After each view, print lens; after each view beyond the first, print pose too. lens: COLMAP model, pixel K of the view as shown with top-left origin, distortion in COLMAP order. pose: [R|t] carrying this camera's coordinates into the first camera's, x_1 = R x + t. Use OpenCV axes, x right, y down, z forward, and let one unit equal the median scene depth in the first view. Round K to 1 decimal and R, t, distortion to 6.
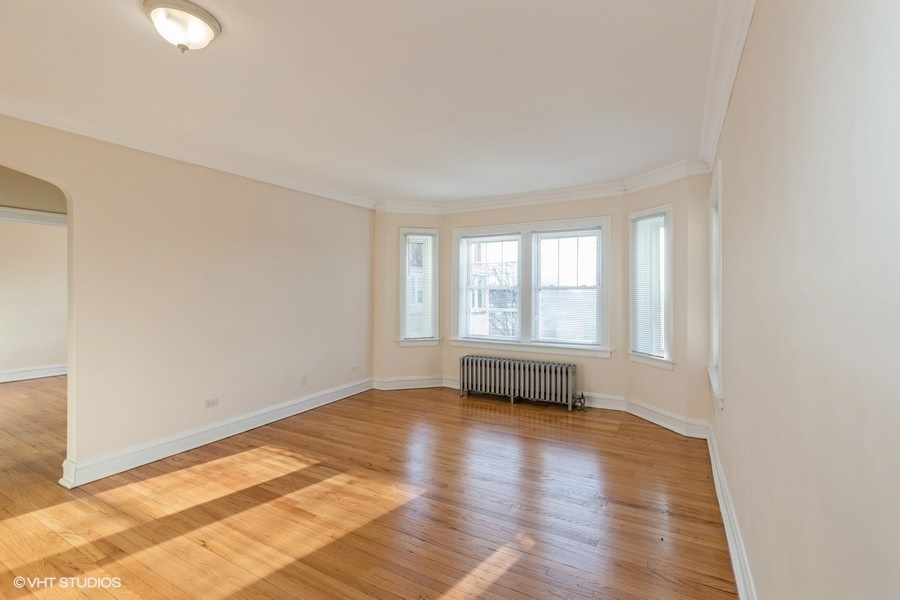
lens RADIAL K [[400.6, 0, 450.0], [0, 400.6, 300.0], [0, 0, 1]] dist [-0.000129, -0.000099]
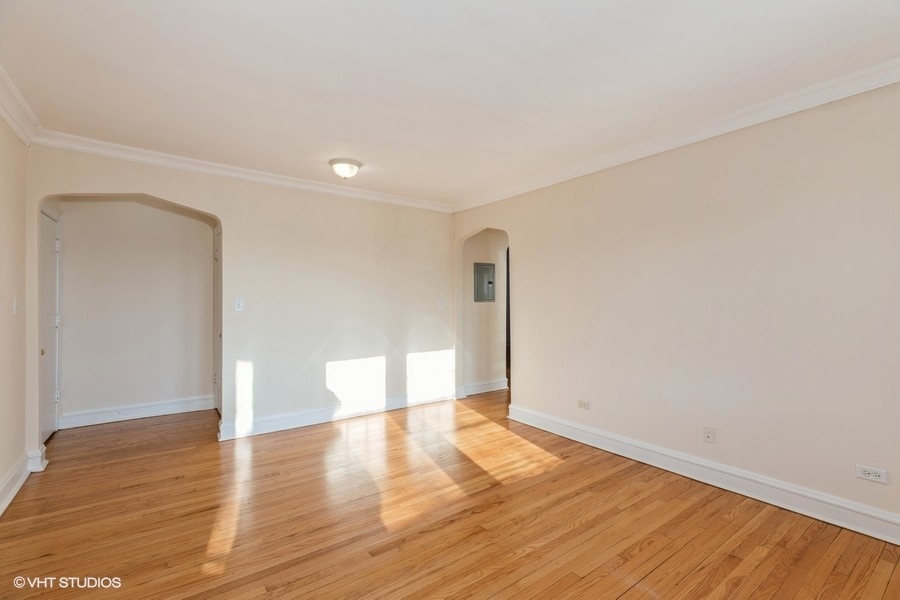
lens RADIAL K [[400.6, 0, 450.0], [0, 400.6, 300.0], [0, 0, 1]] dist [-0.000129, -0.000099]
pose [[-0.418315, 0.001464, -0.908301, 0.483341], [-0.016412, 0.999823, 0.009170, -0.011749], [0.908154, 0.018743, -0.418217, 1.142943]]
